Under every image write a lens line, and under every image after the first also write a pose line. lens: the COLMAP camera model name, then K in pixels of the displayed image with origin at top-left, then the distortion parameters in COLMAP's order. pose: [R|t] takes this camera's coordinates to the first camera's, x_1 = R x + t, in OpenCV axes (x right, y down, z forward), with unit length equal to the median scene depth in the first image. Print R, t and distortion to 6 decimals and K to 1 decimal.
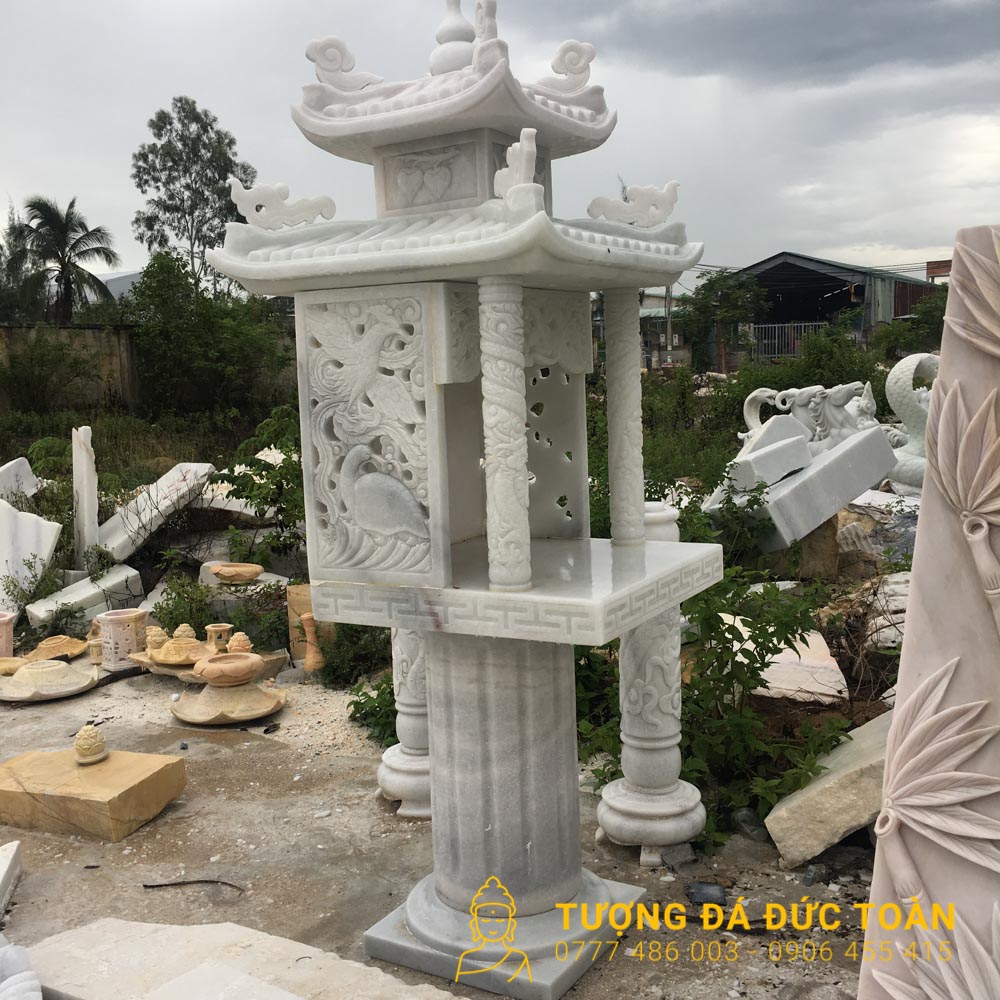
lens RADIAL K [[1145.3, 0, 502.4], [0, 1145.3, 501.8], [0, 0, 1]] dist [0.082315, -0.117393]
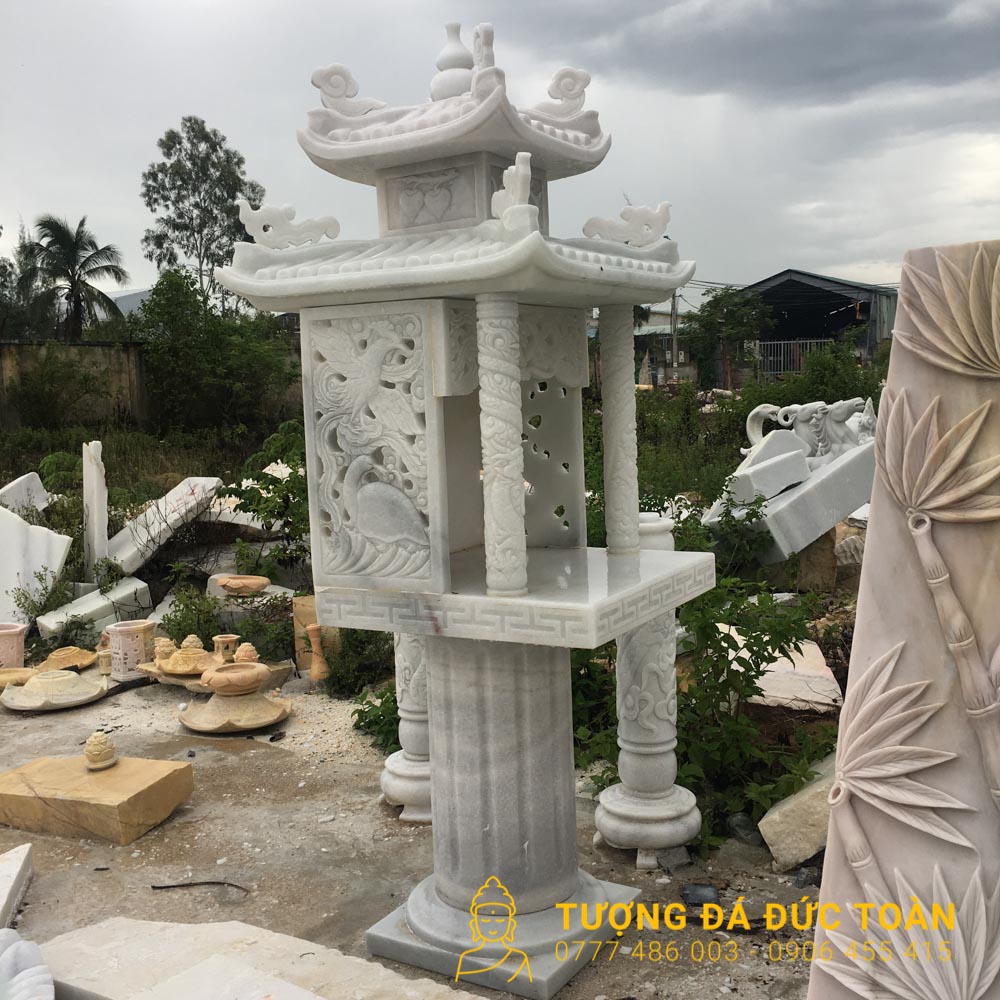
lens RADIAL K [[1145.3, 0, 502.4], [0, 1145.3, 501.8], [0, 0, 1]] dist [0.082315, -0.117393]
pose [[0.999982, 0.000193, -0.006068, 0.008043], [-0.000282, 0.999894, -0.014549, 0.006729], [0.006065, 0.014550, 0.999876, -0.033363]]
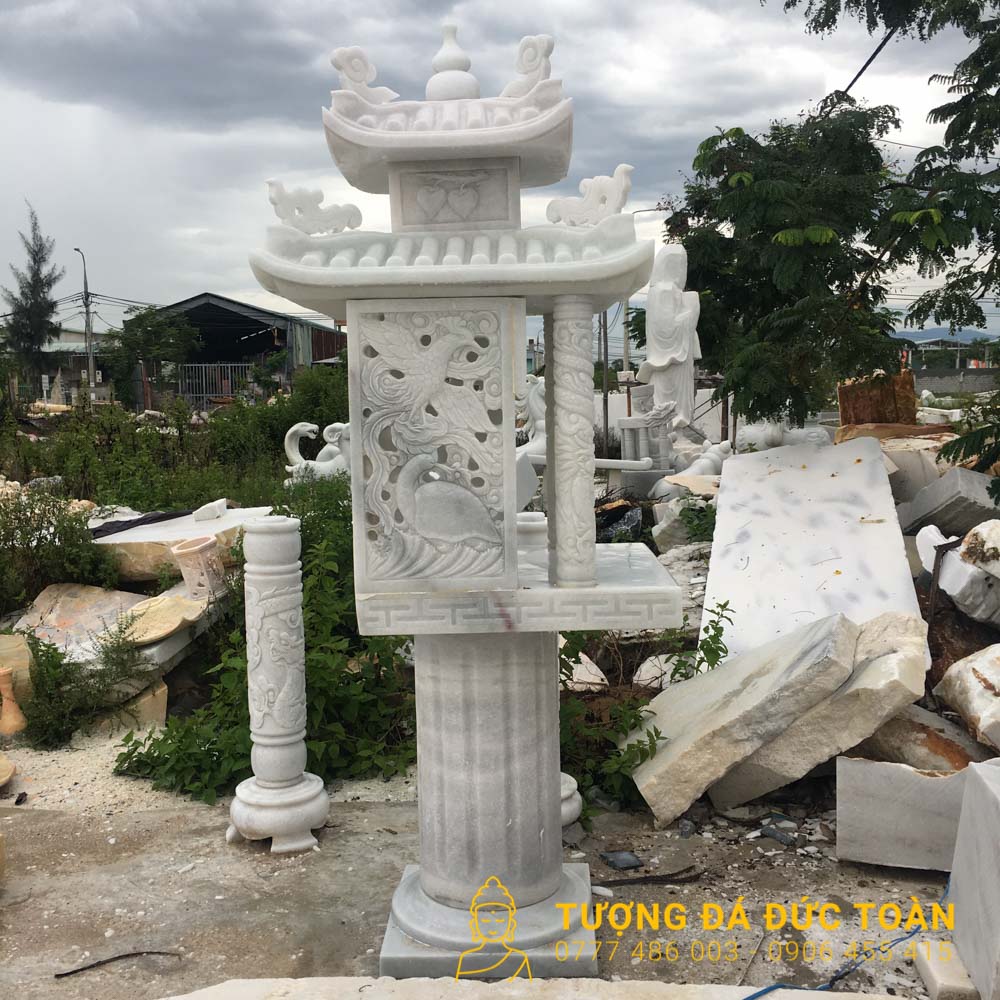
lens RADIAL K [[1145.3, 0, 502.4], [0, 1145.3, 501.8], [0, 0, 1]] dist [0.082315, -0.117393]
pose [[0.871911, -0.029081, 0.488800, -0.515510], [0.046348, 0.998654, -0.023262, 0.017430], [-0.487466, 0.042937, 0.872086, 0.082603]]
